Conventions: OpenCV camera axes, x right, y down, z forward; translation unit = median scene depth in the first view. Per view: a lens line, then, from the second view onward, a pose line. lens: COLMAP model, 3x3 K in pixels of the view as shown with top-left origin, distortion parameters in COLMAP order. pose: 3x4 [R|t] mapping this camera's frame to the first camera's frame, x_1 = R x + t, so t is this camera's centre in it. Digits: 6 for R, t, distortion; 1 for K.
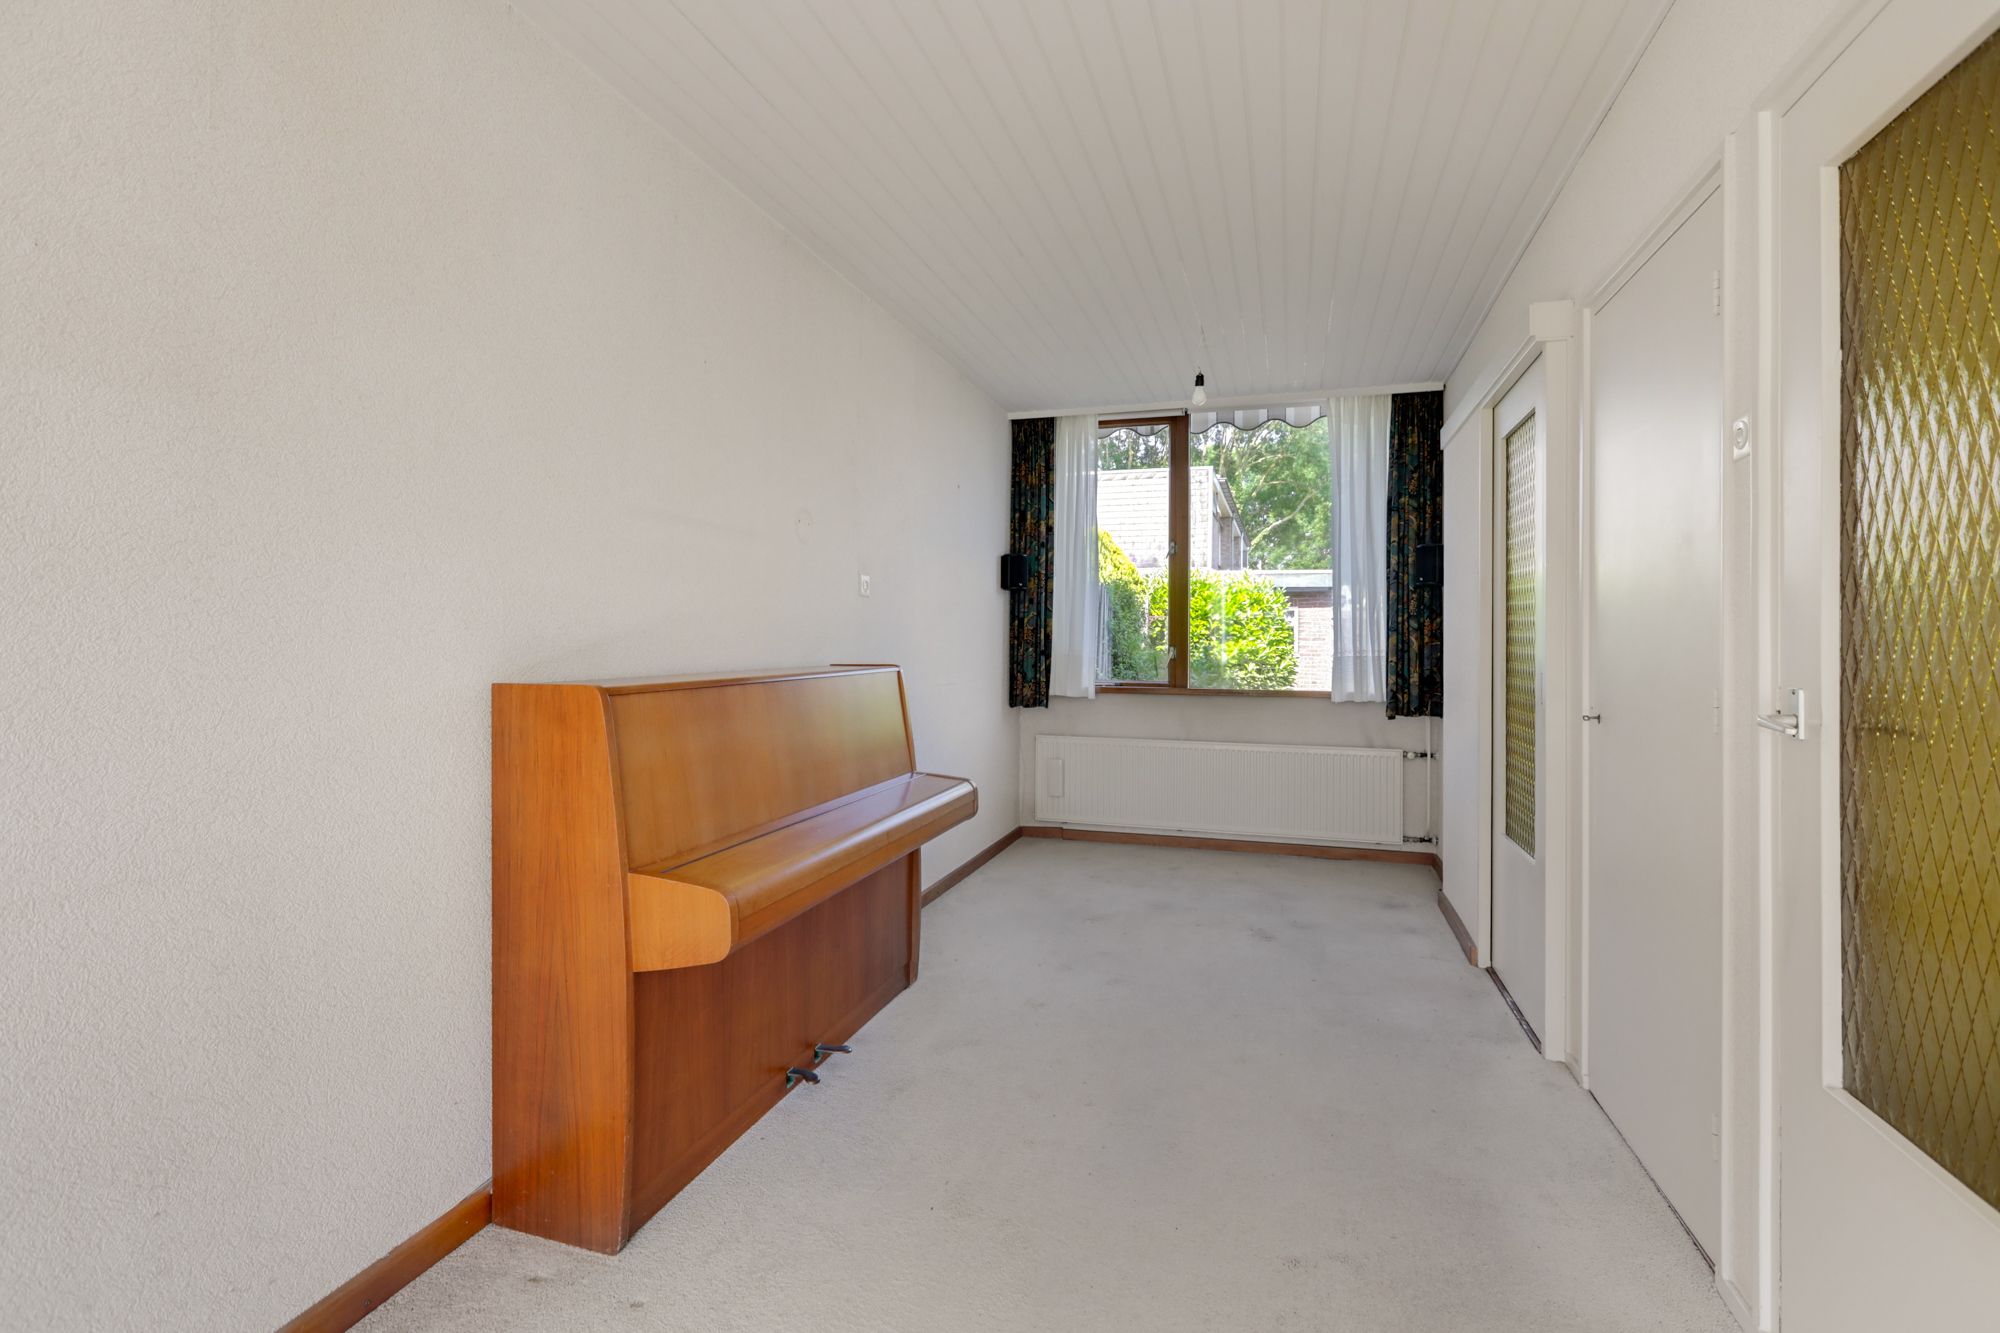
lens RADIAL K [[897.3, 0, 1010.8], [0, 897.3, 647.8], [0, 0, 1]] dist [0.008114, 0.000769]
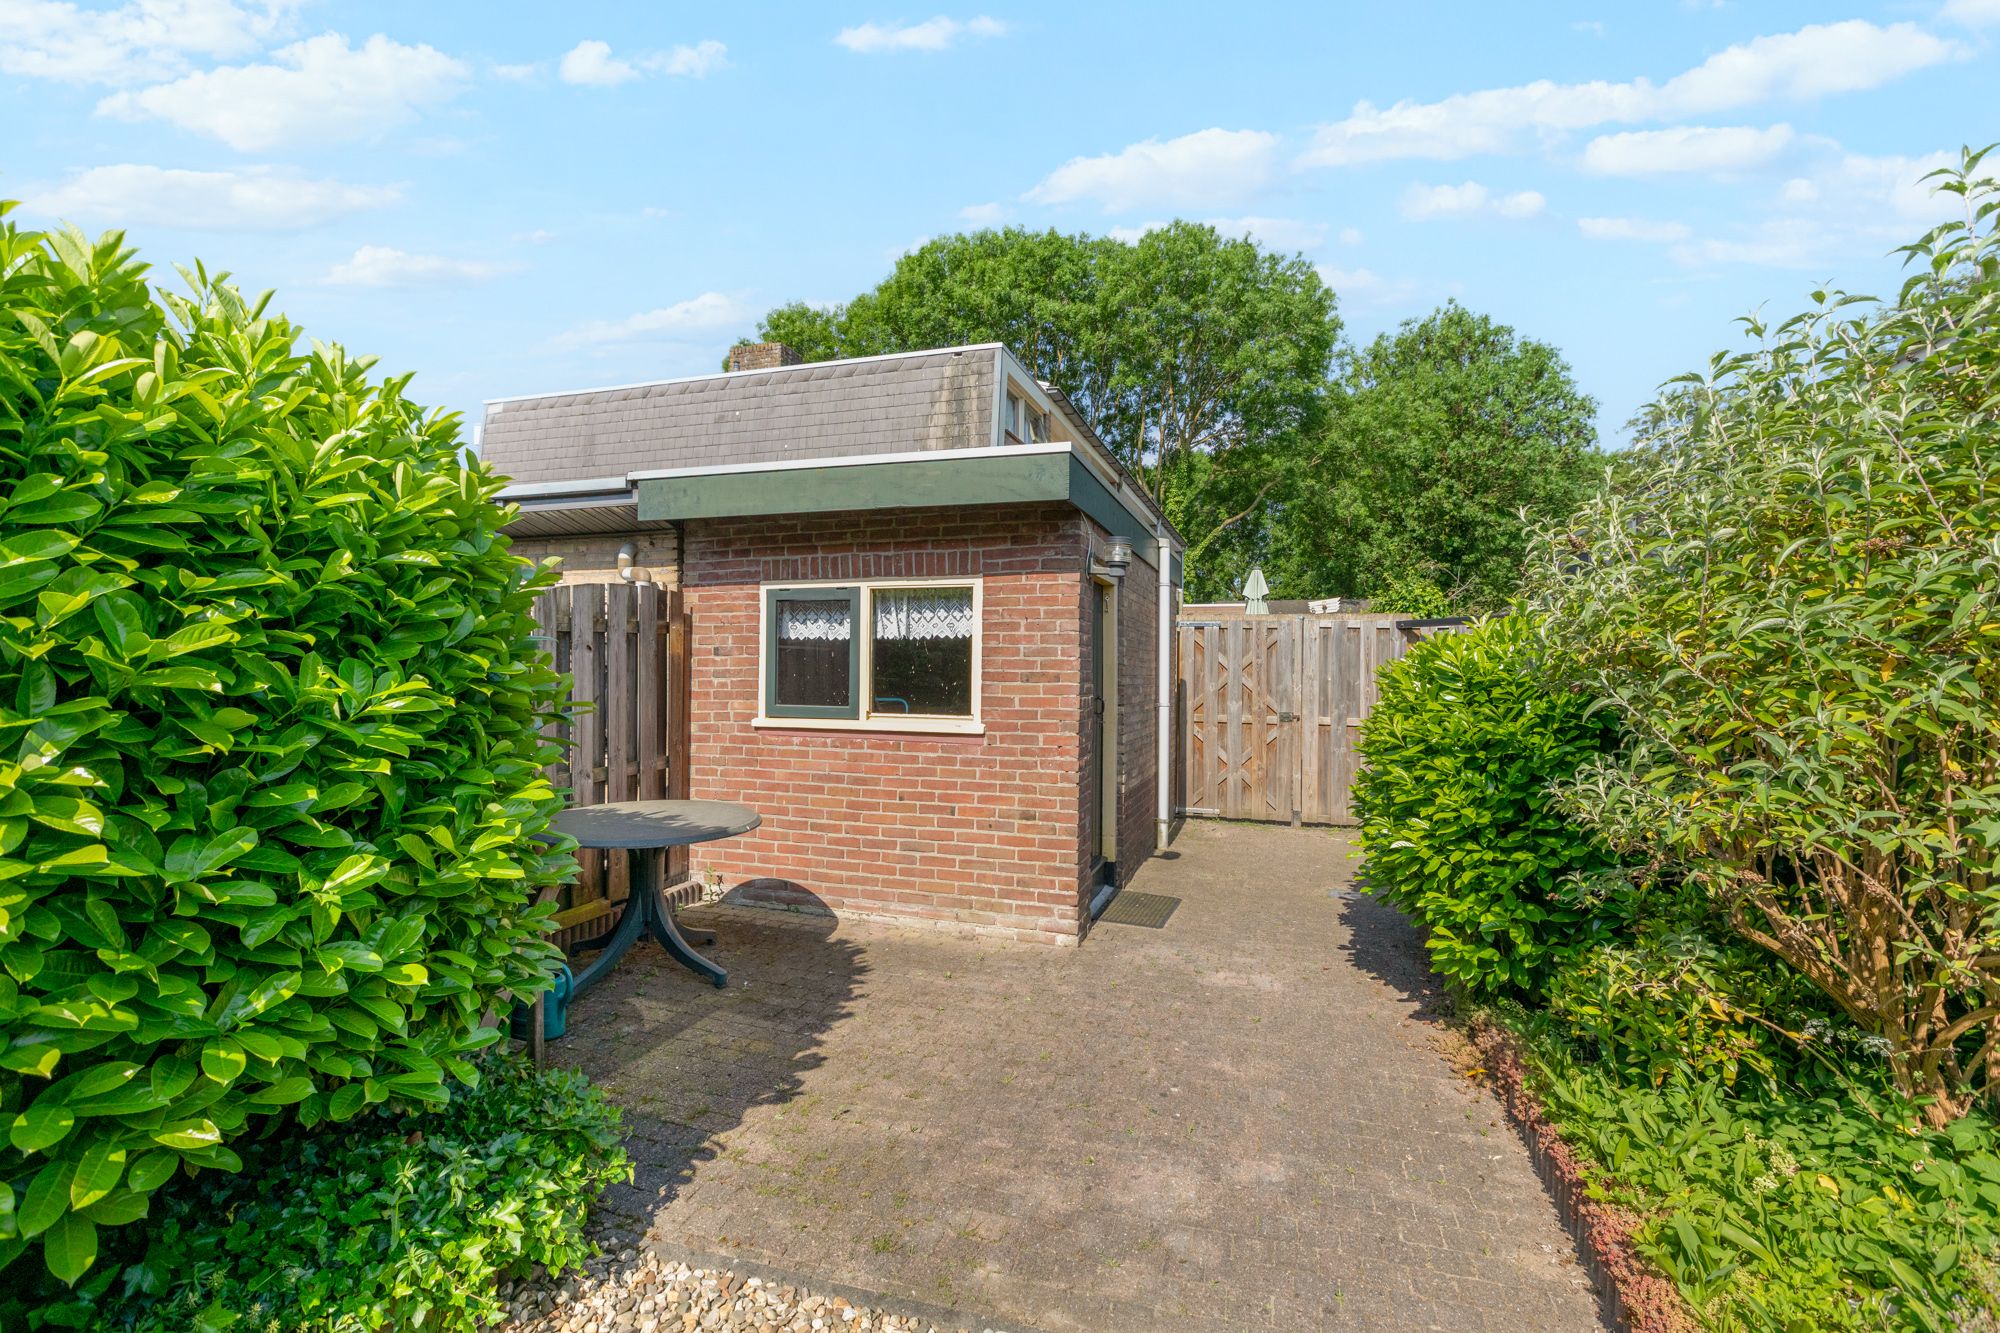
lens RADIAL K [[897.3, 0, 1002.5], [0, 897.3, 665.0], [0, 0, 1]] dist [0.008114, 0.000769]
pose [[0.999918, -0.003511, -0.012348, 0.451392], [0.003340, 0.999899, -0.013832, -0.012792], [0.012395, 0.013790, 0.999828, 0.934646]]
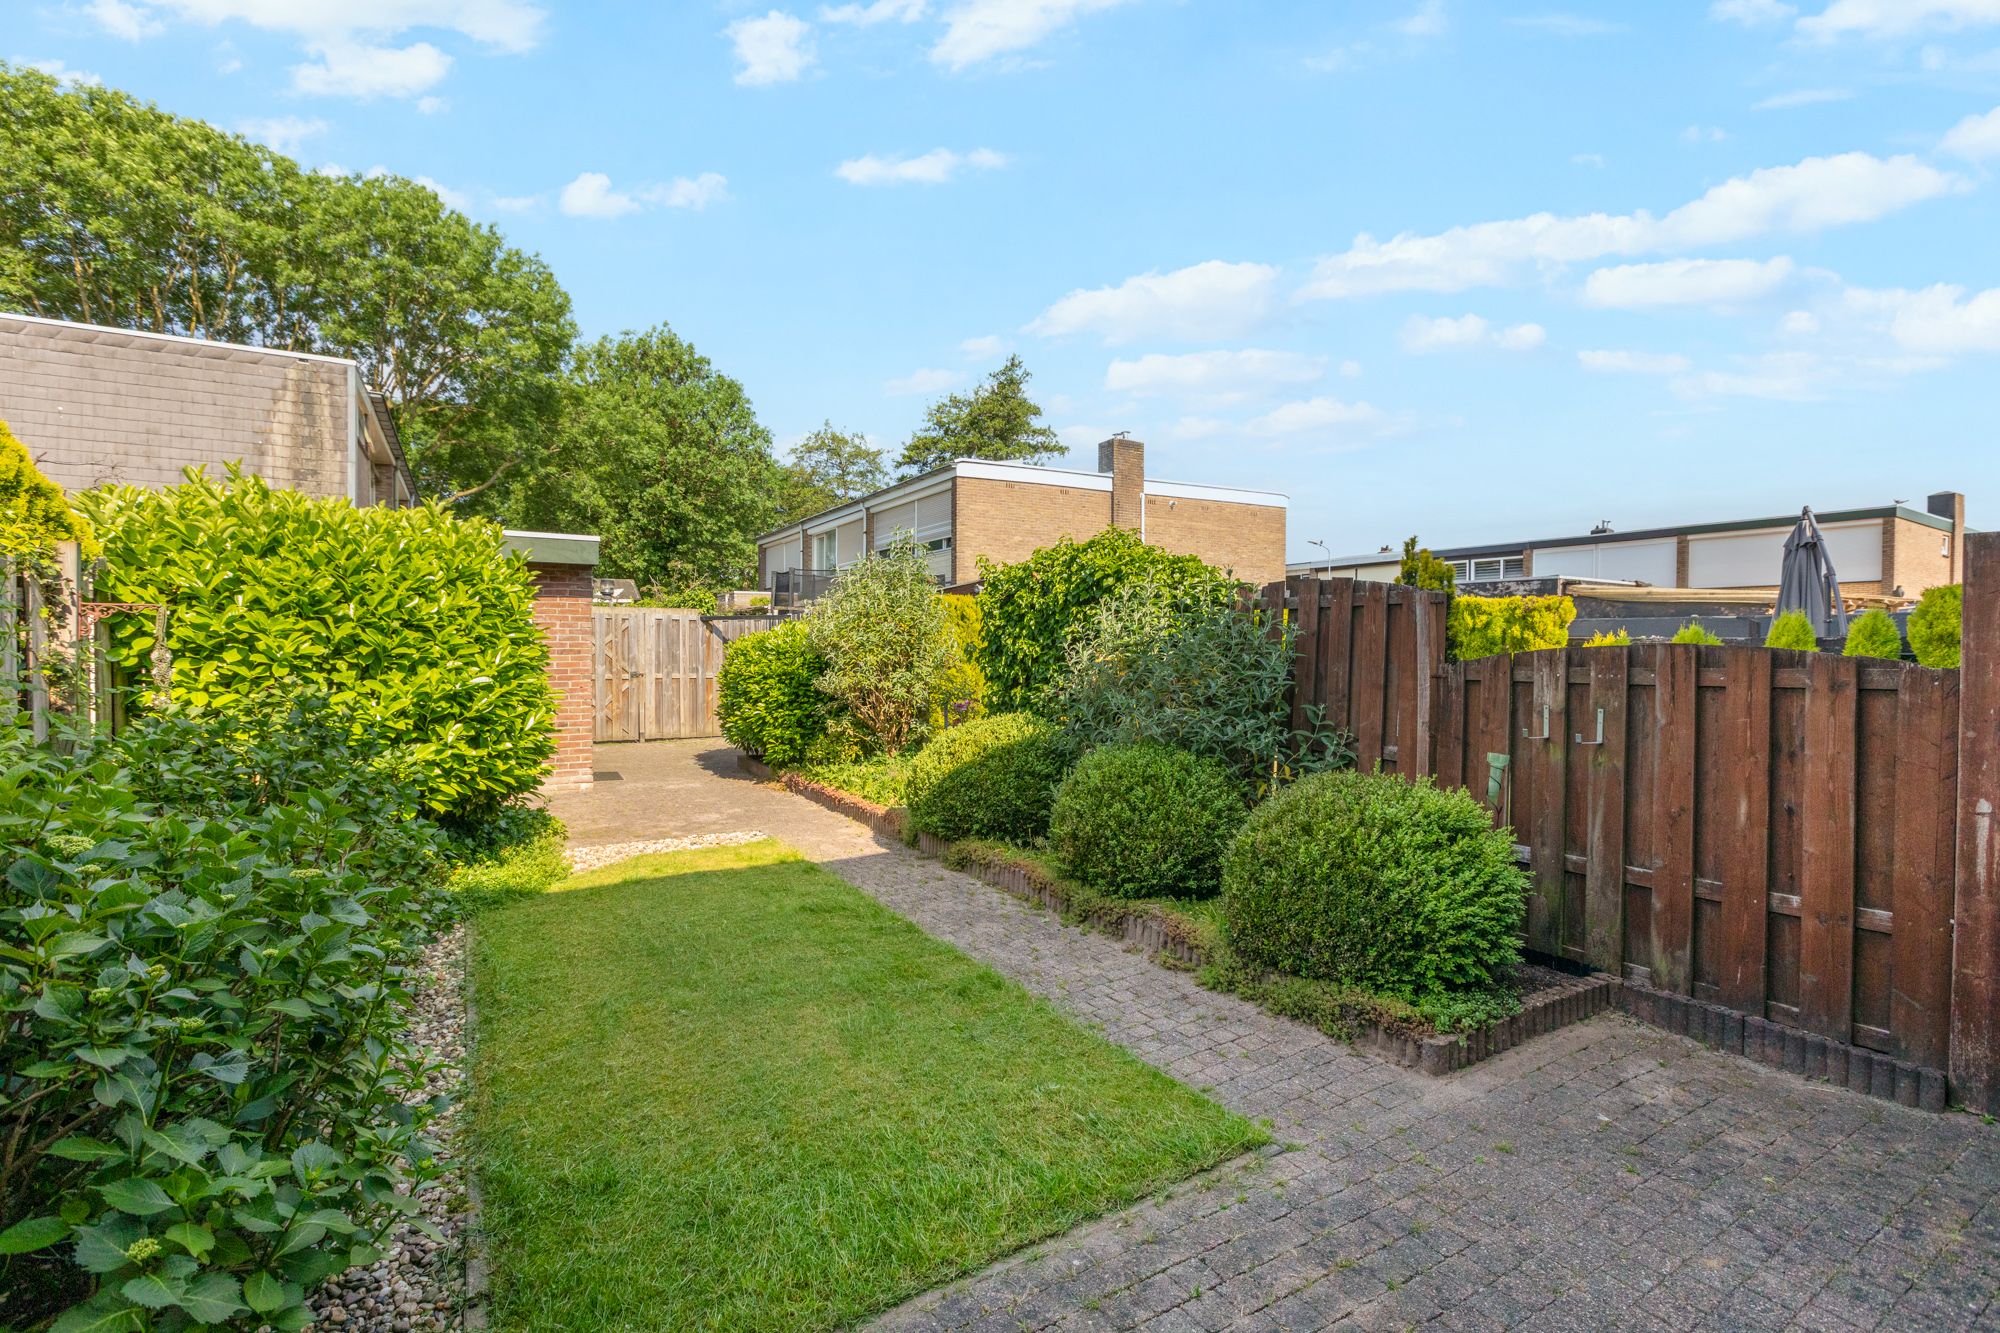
lens RADIAL K [[897.3, 0, 1002.3], [0, 897.3, 651.1], [0, 0, 1]] dist [0.008114, 0.000769]
pose [[0.674203, -0.015260, 0.738389, 0.131055], [0.010591, 0.999883, 0.010993, -0.018021], [-0.738471, 0.000409, 0.674286, 0.527069]]
